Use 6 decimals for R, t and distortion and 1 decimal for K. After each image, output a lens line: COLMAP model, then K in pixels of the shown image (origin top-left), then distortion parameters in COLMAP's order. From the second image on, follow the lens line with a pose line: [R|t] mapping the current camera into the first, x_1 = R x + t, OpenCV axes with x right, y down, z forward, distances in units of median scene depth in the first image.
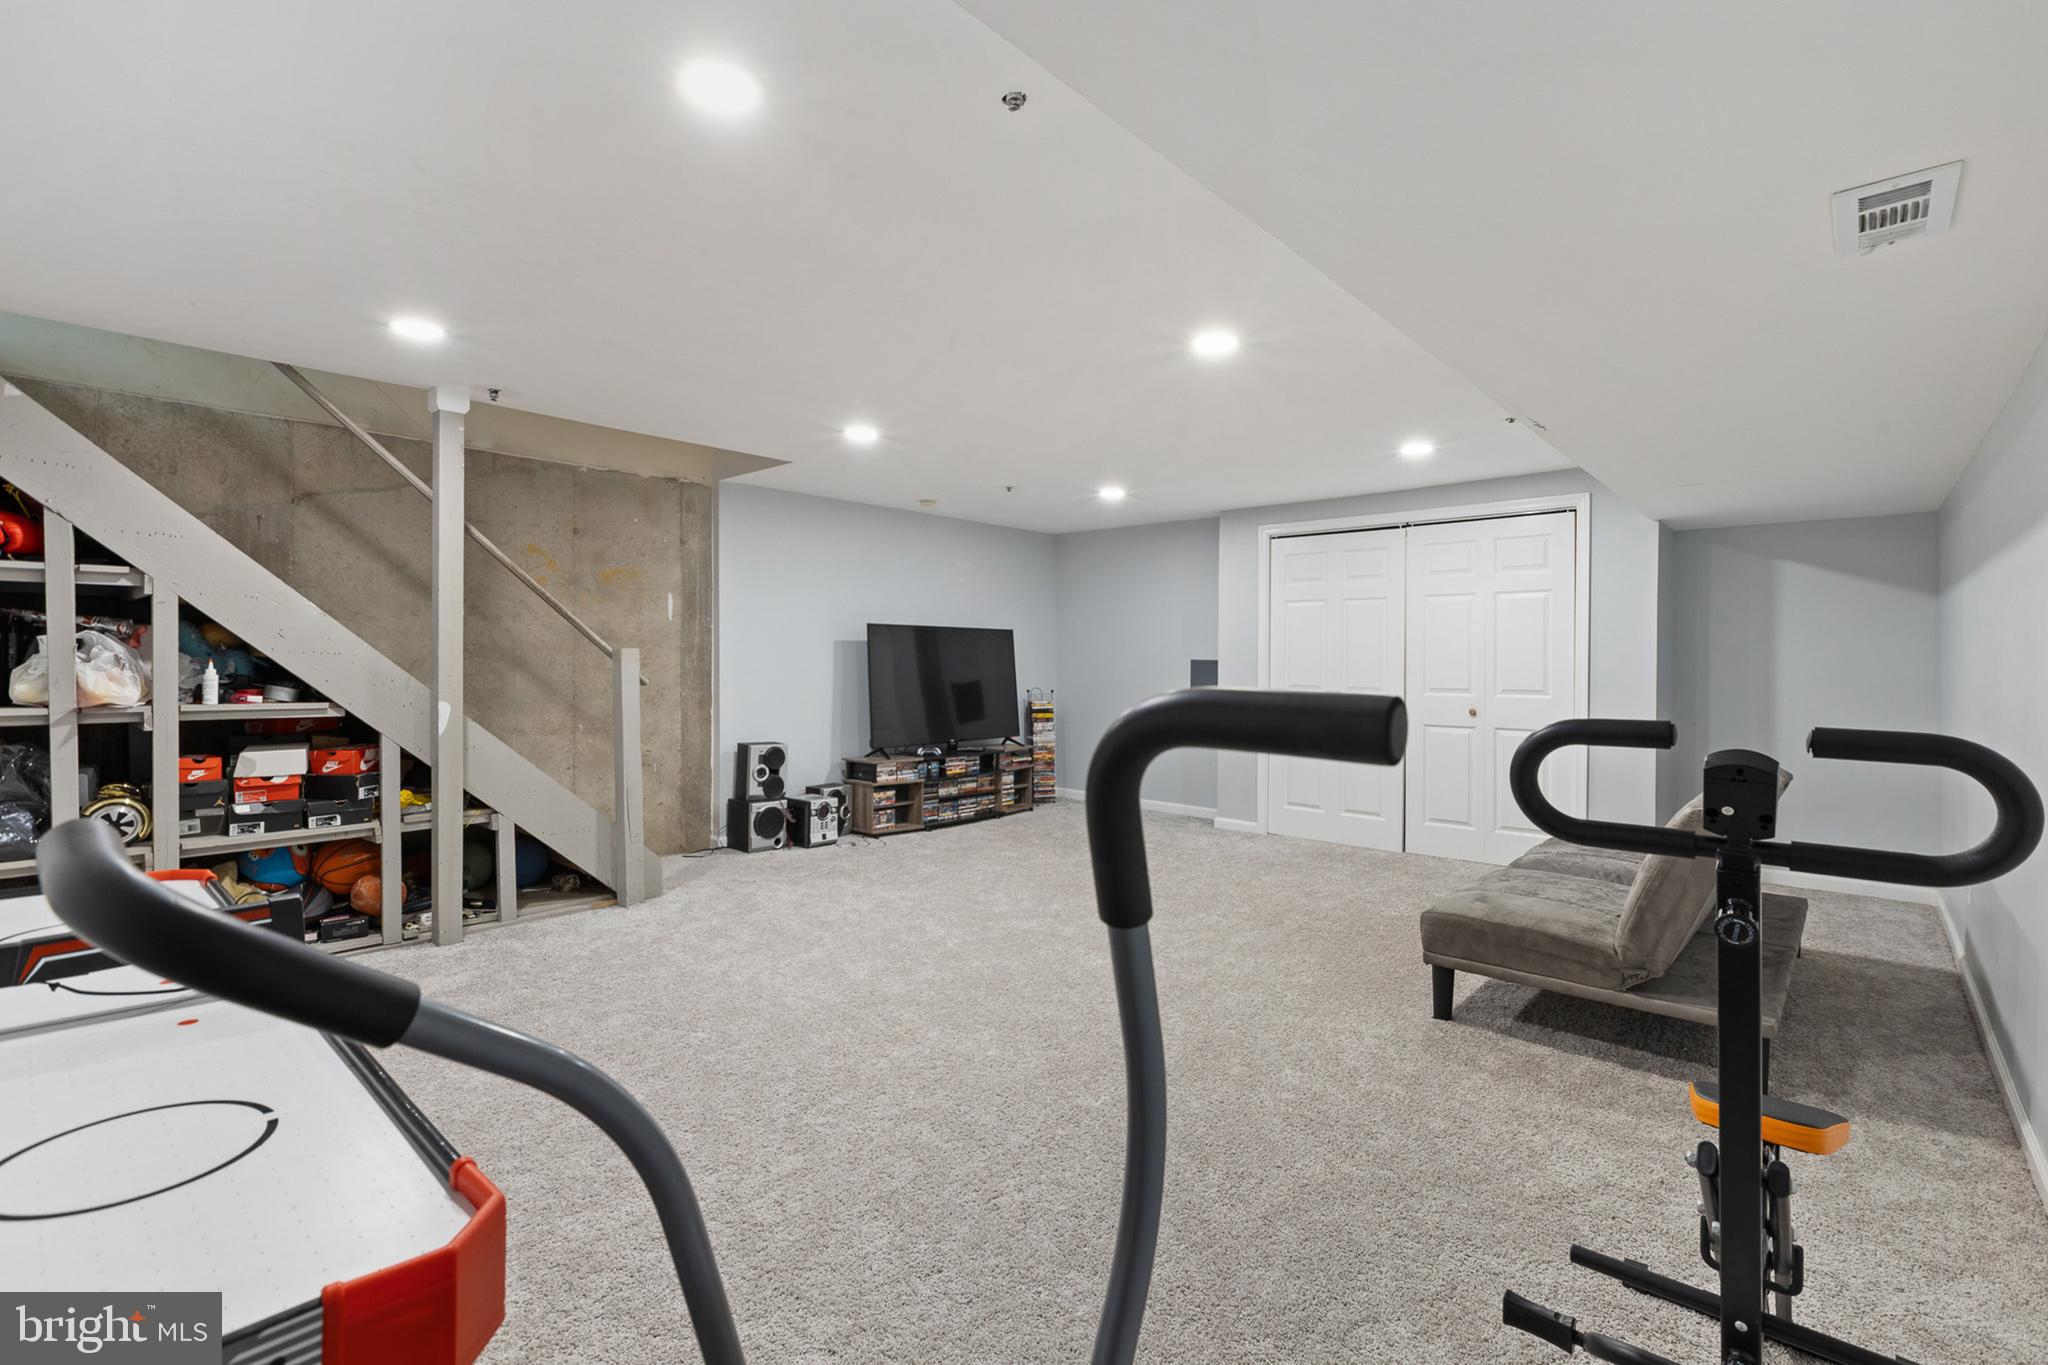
lens RADIAL K [[930.8, 0, 1027.2], [0, 930.8, 678.2], [0, 0, 1]] dist [0.008873, 0.000407]
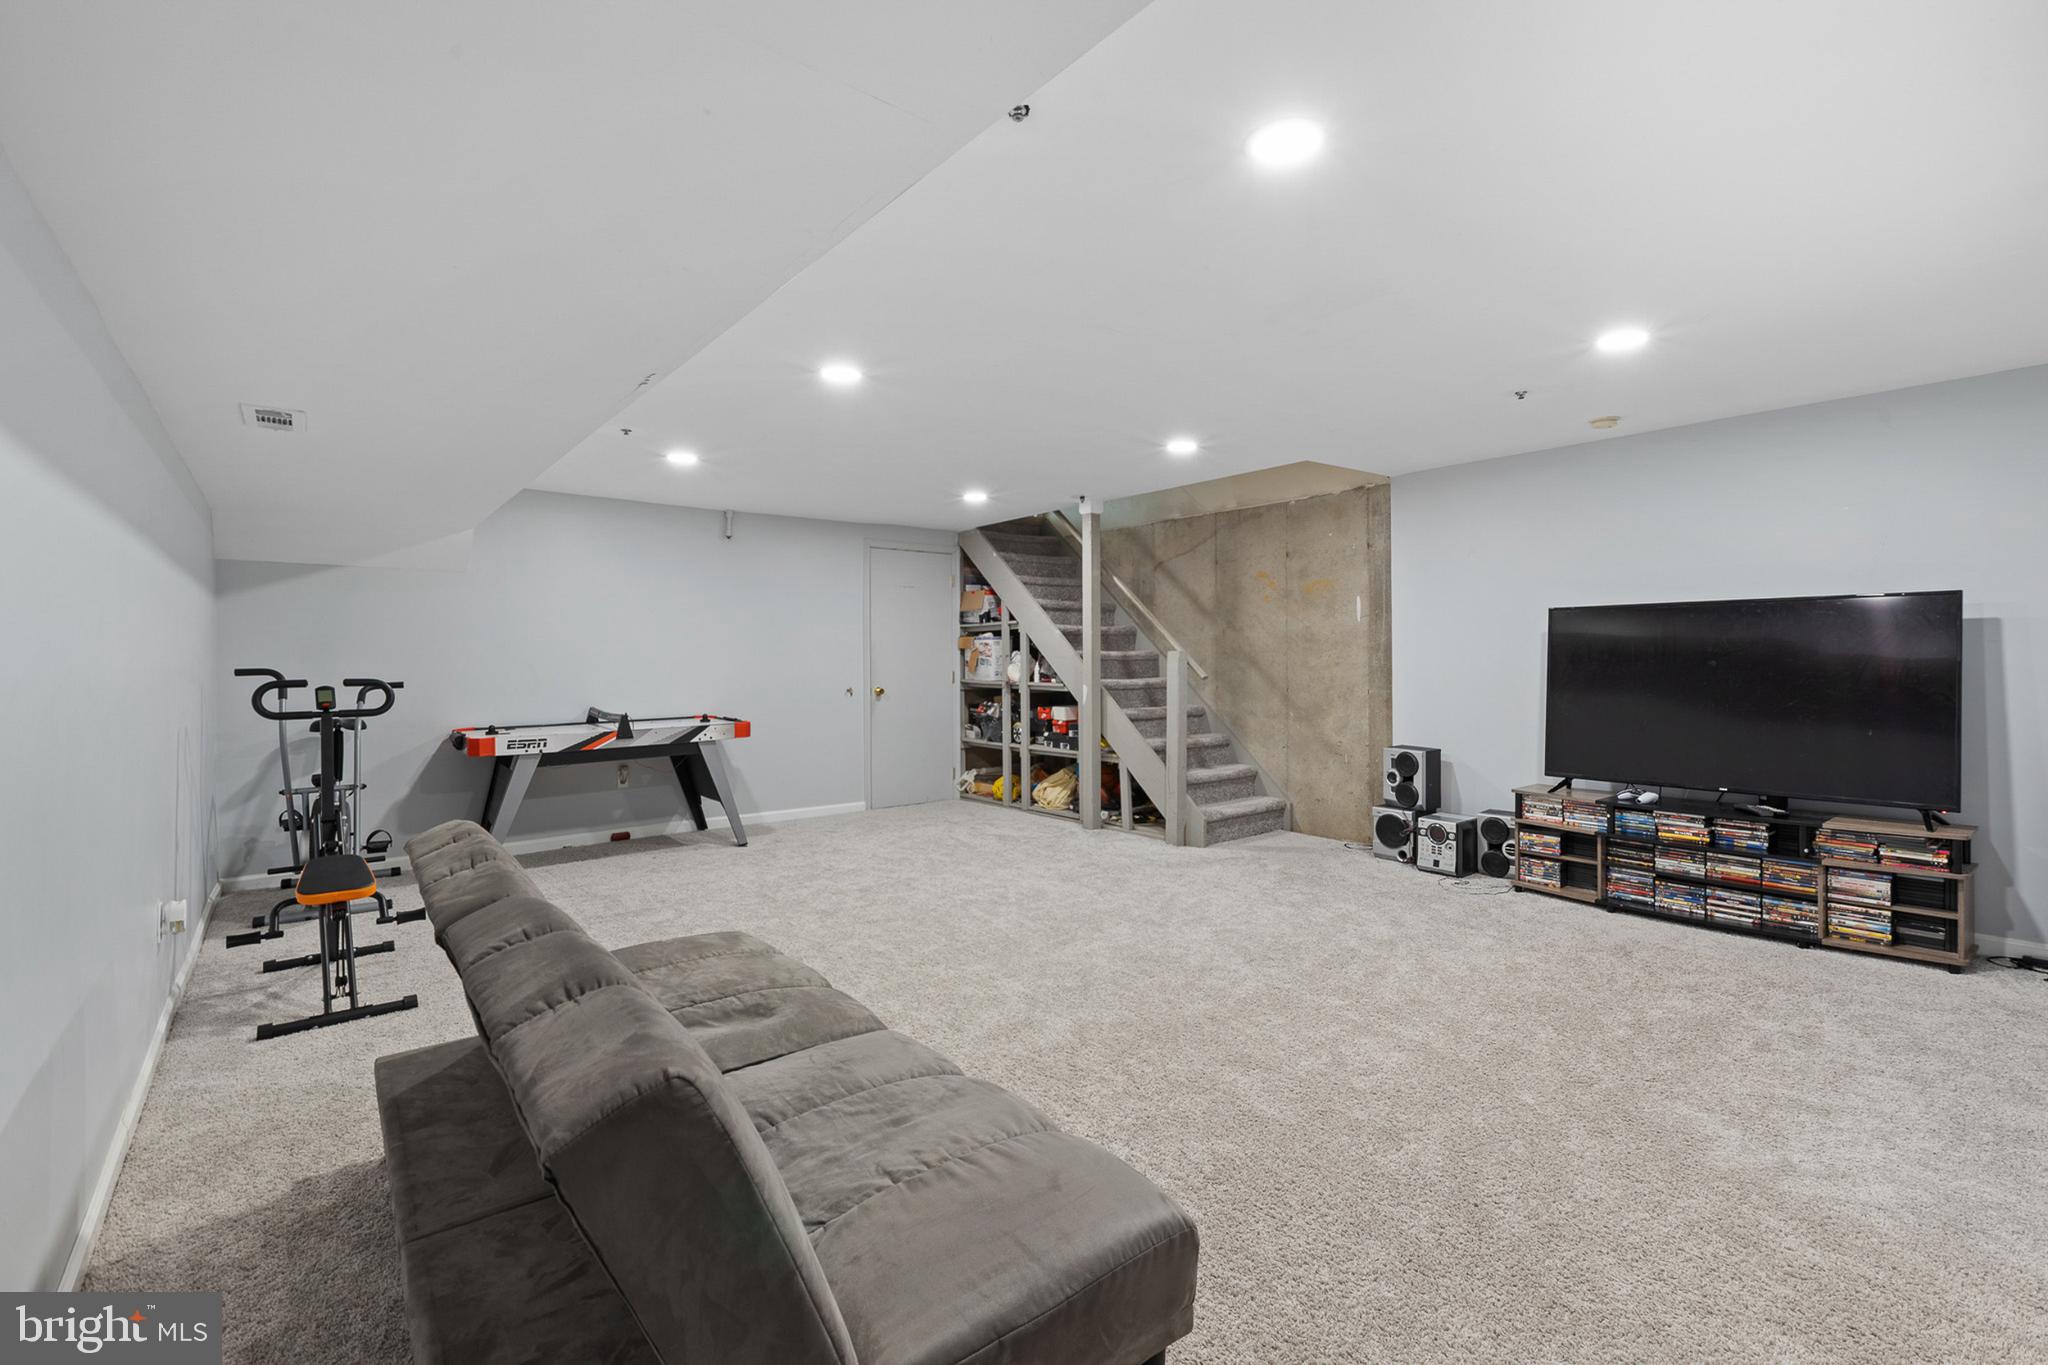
lens RADIAL K [[930.8, 0, 1036.8], [0, 930.8, 675.7], [0, 0, 1]] dist [0.008873, 0.000407]
pose [[-0.163719, 0.012822, -0.986424, 0.717687], [-0.013894, 0.999786, 0.015302, -0.011515], [0.986409, 0.016211, -0.163505, 0.806760]]
